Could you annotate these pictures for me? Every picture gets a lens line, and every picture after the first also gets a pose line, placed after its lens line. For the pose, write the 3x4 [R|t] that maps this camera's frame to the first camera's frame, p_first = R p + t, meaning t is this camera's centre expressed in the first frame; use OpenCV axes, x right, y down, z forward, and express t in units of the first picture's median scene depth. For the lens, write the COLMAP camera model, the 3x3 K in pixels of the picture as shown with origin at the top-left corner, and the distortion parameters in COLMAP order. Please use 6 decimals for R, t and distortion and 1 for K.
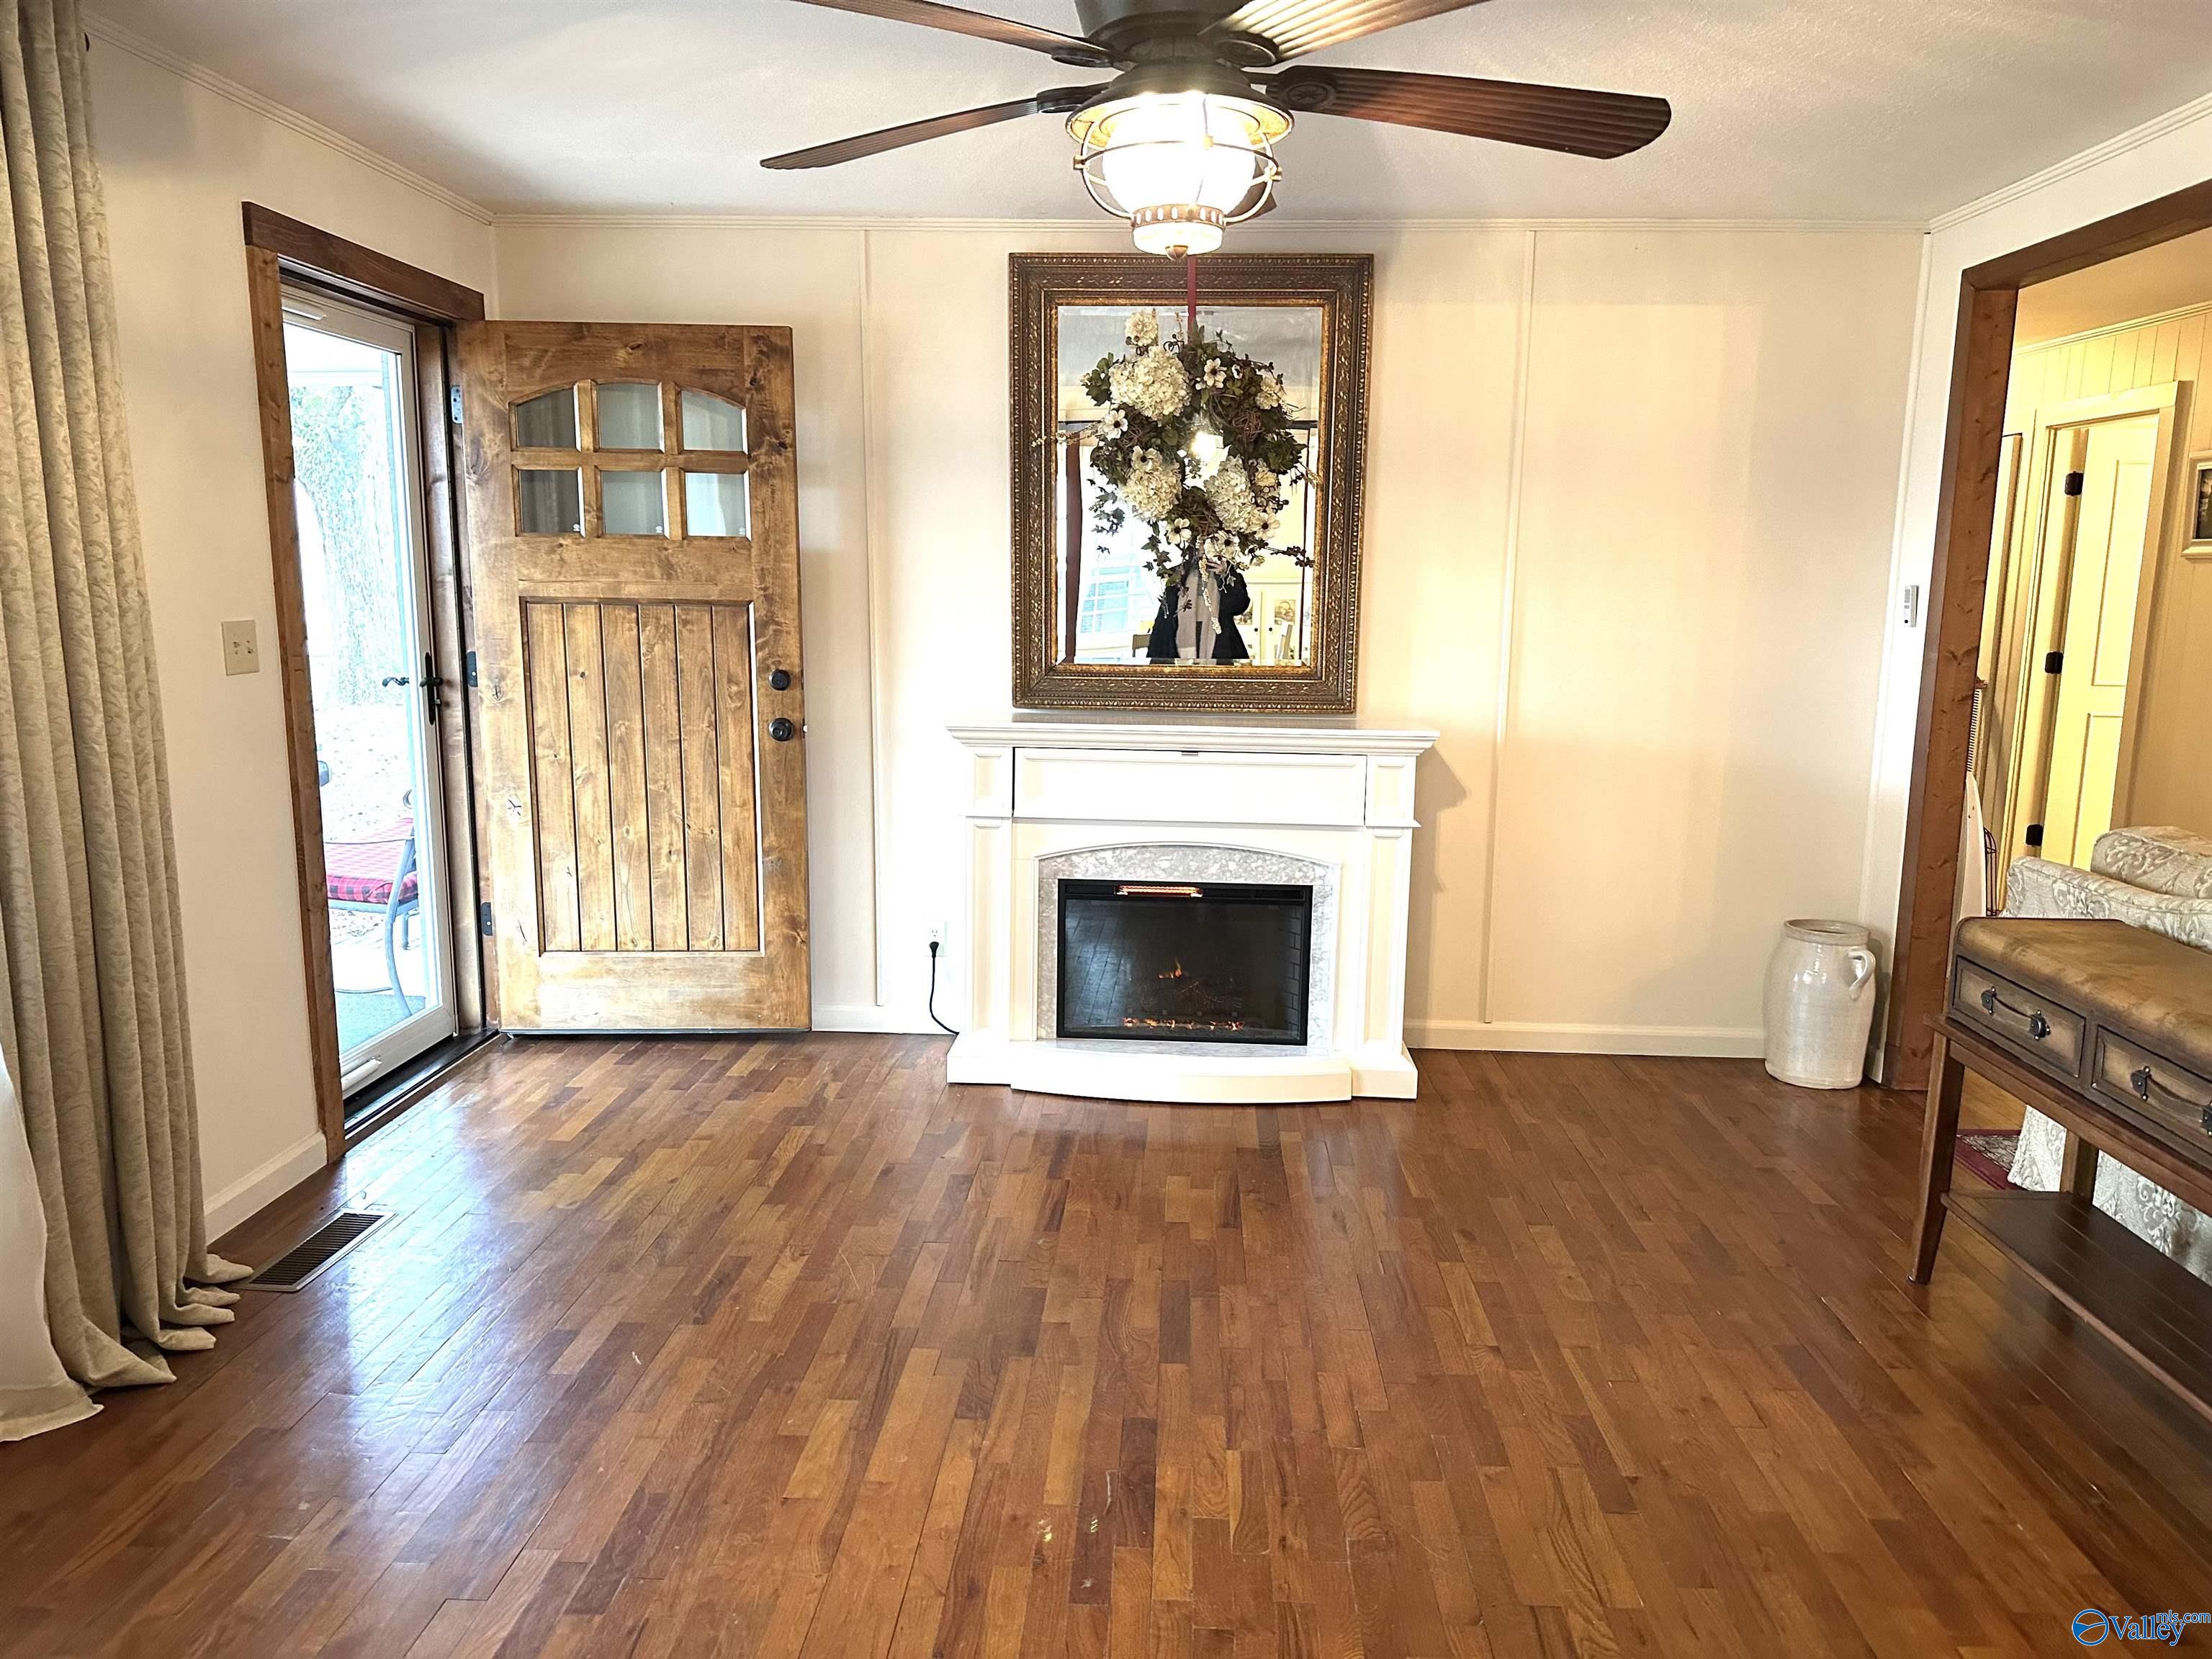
lens RADIAL K [[1536.0, 0, 1123.5], [0, 1536.0, 823.4], [0, 0, 1]] dist [0.103685, -0.145606]
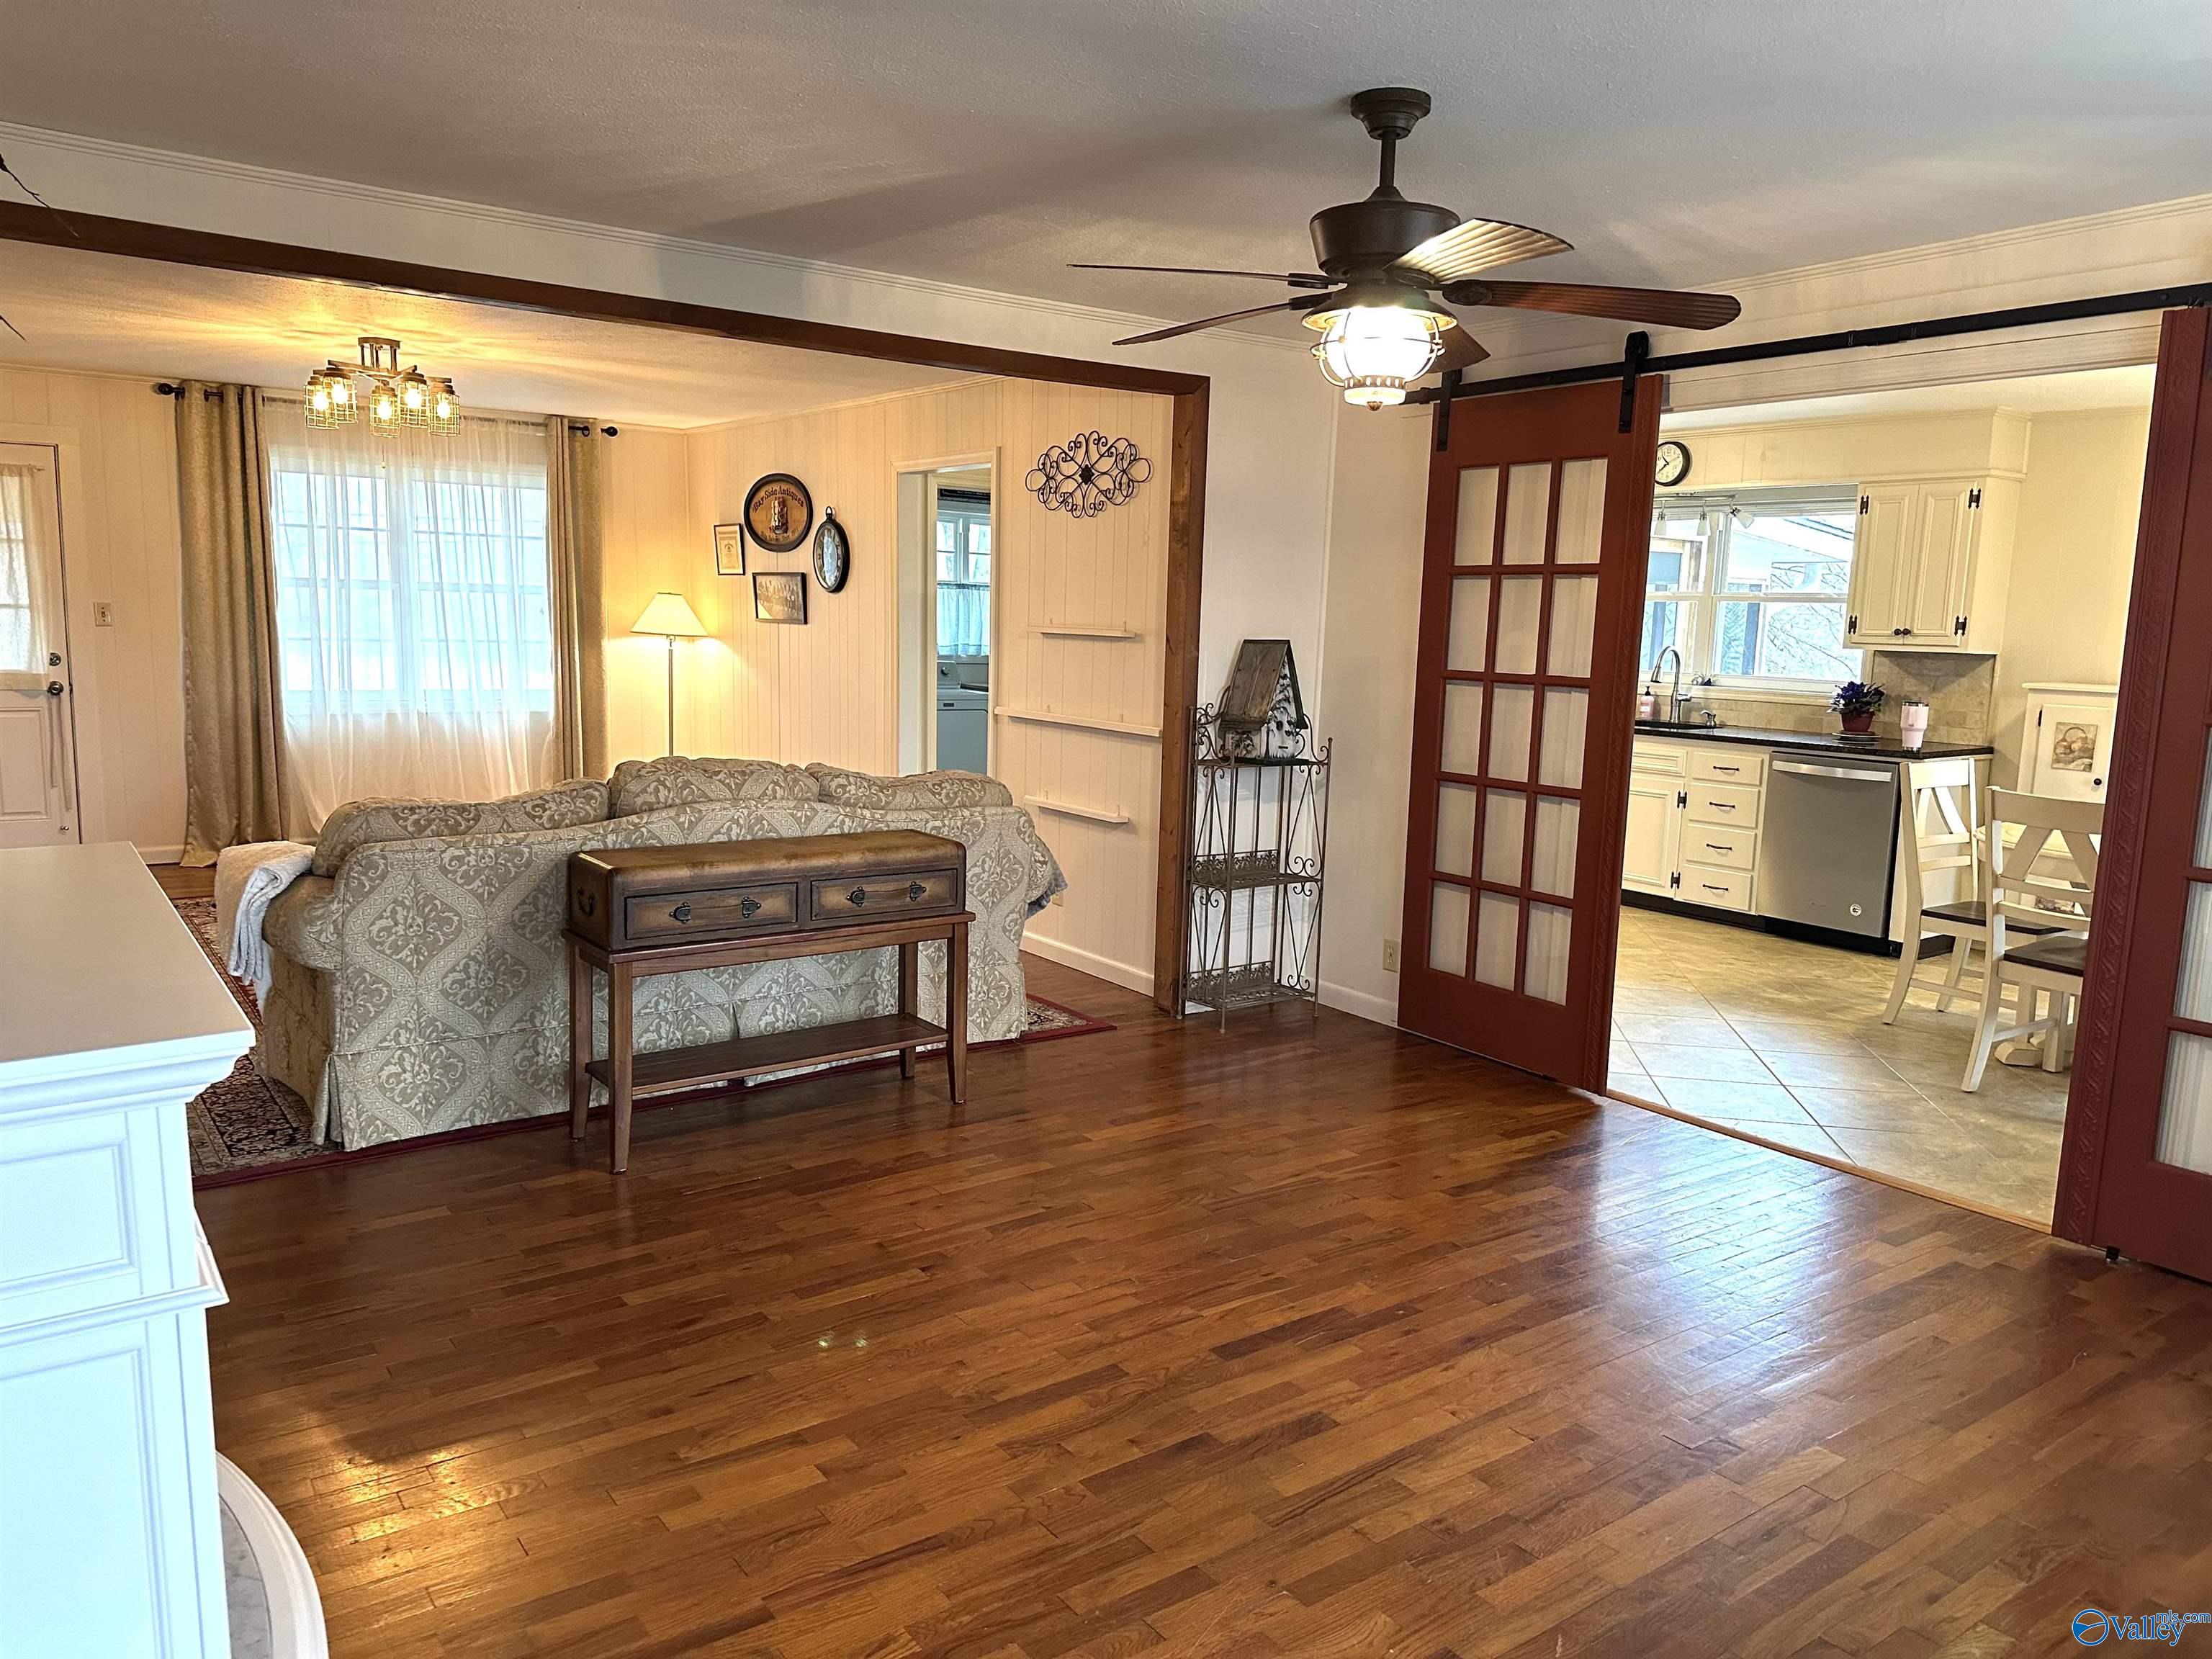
lens RADIAL K [[1543.2, 0, 1103.1], [0, 1543.2, 824.4], [0, 0, 1]] dist [0.104261, -0.147739]
pose [[-0.617169, -0.134839, 0.775191, -0.476603], [0.090921, 0.966386, 0.240483, -0.171522], [-0.781560, 0.218900, -0.584163, 1.017921]]
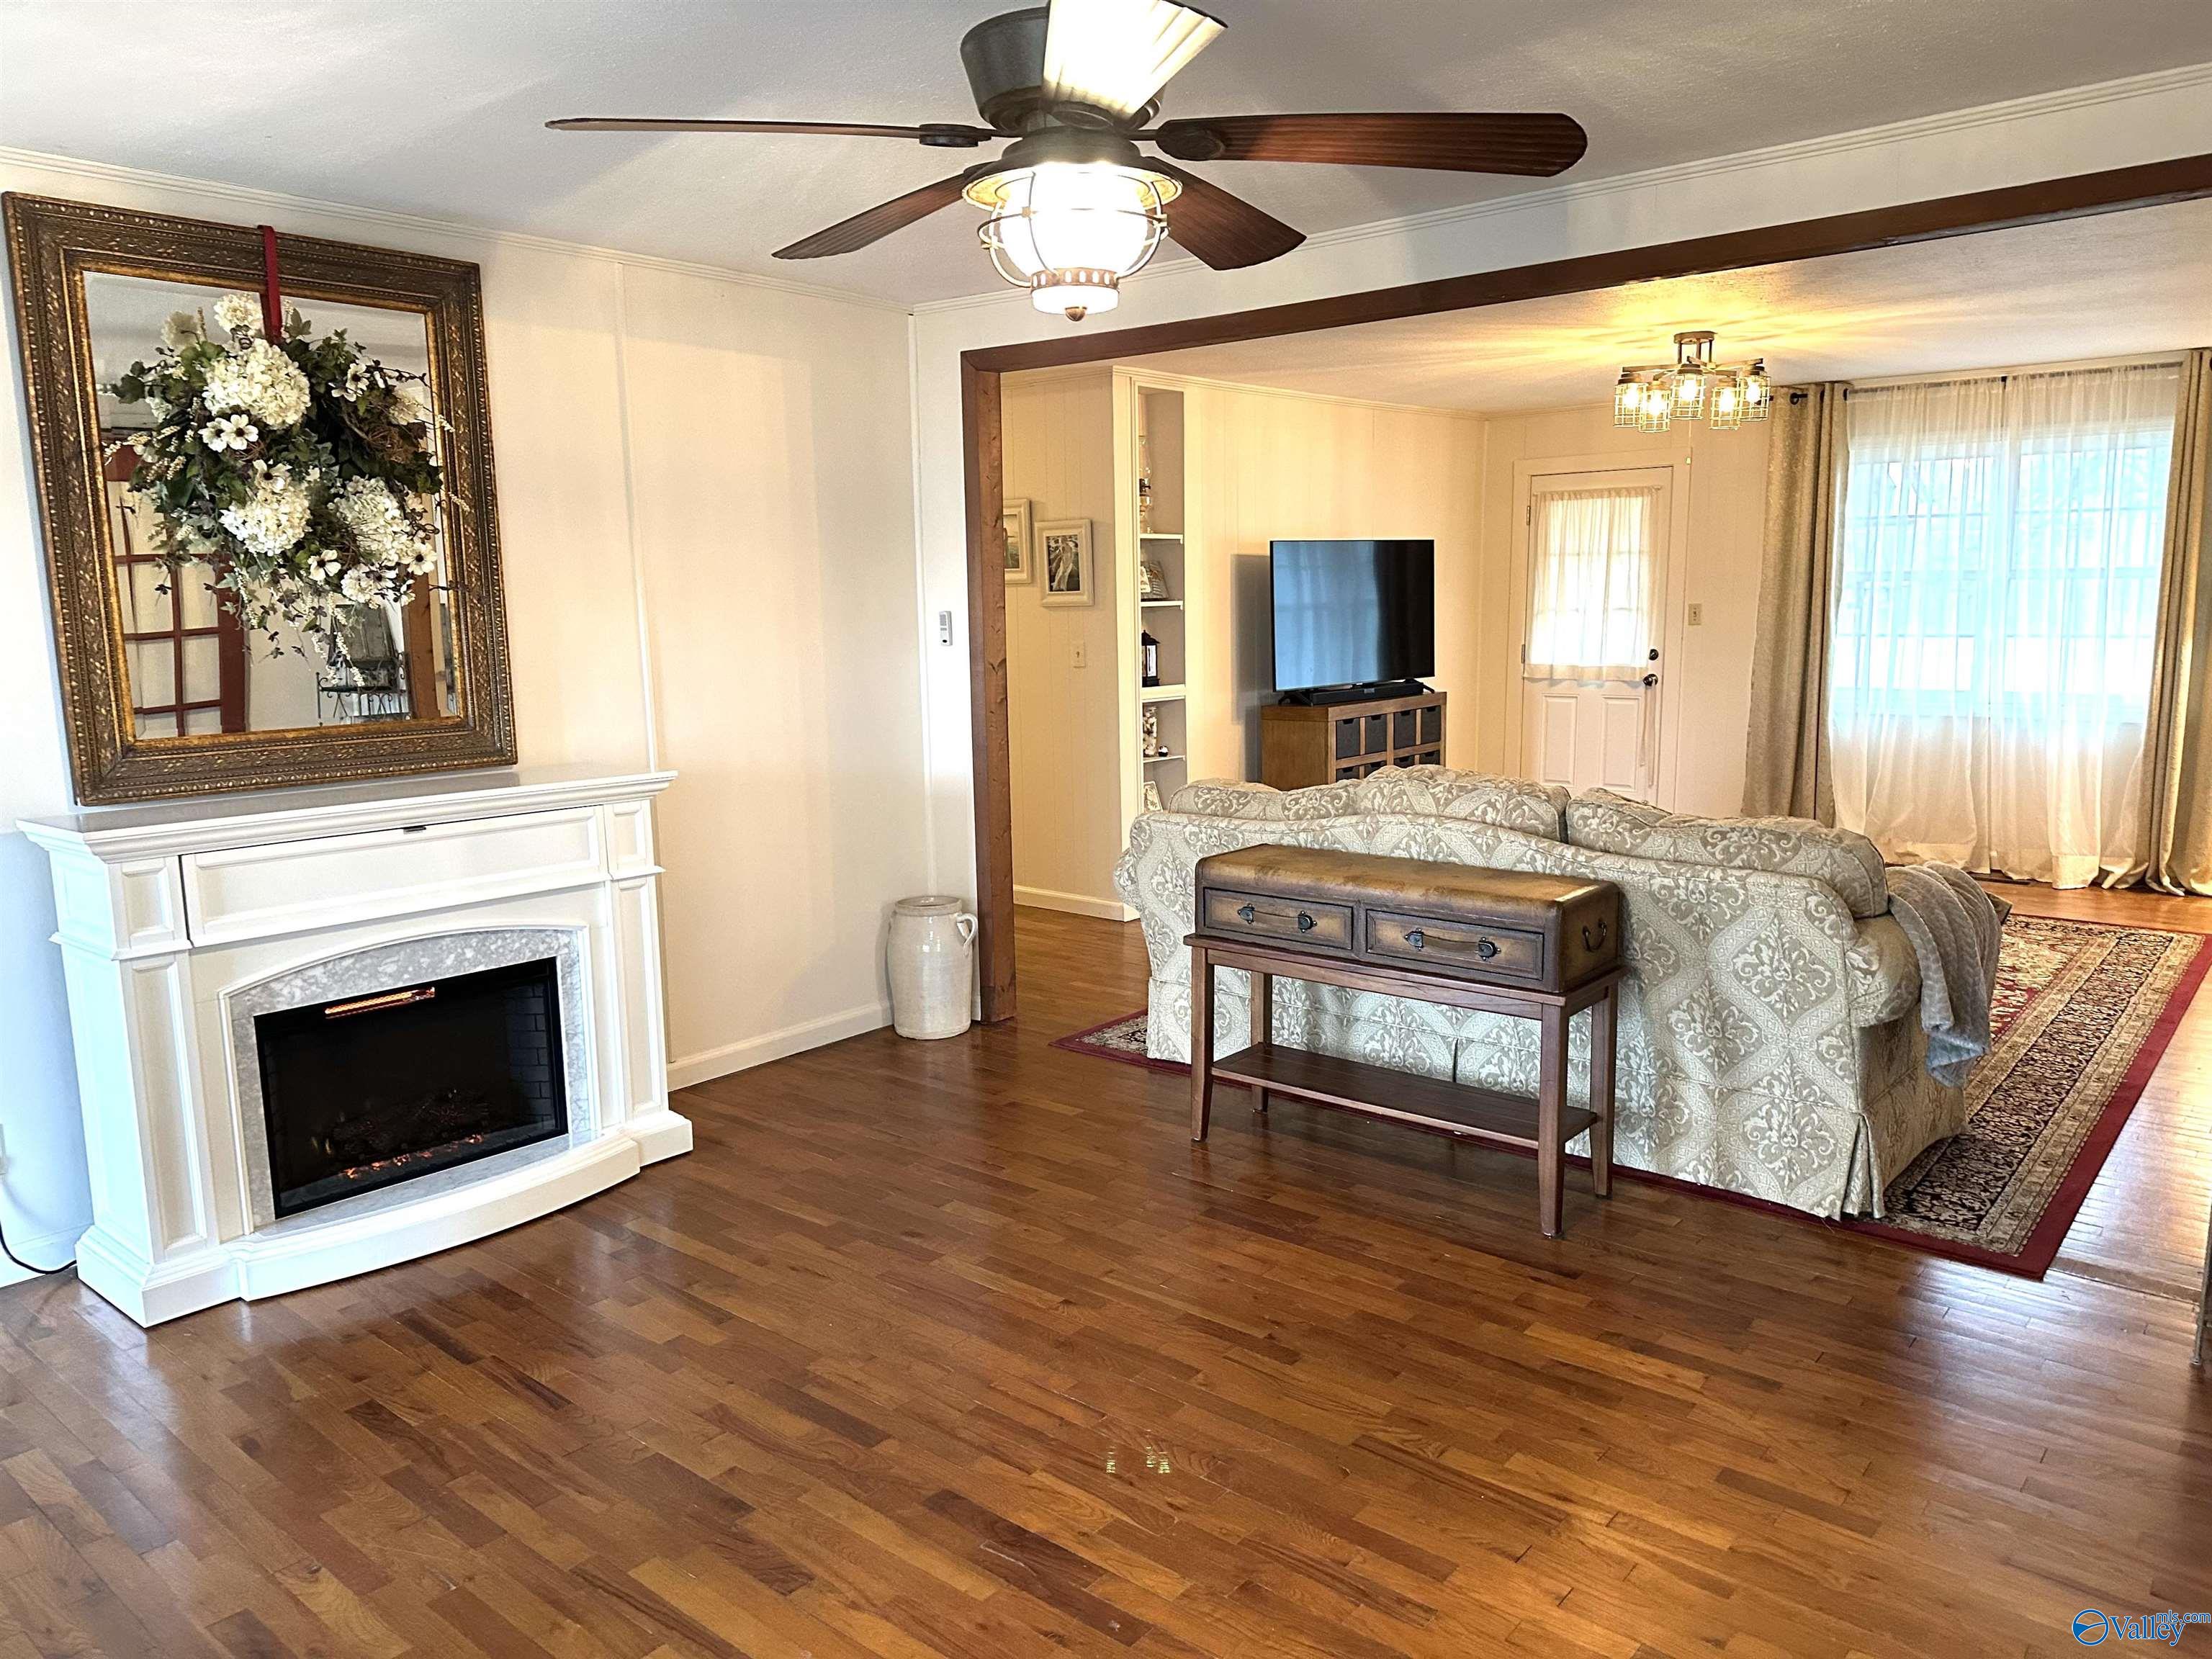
lens RADIAL K [[1543.2, 0, 1103.1], [0, 1543.2, 824.4], [0, 0, 1]] dist [0.104261, -0.147739]
pose [[0.615044, -0.139305, 0.776090, -0.381382], [0.148494, 0.987122, 0.059504, -0.042942], [-0.774384, 0.078647, 0.627809, 0.170917]]
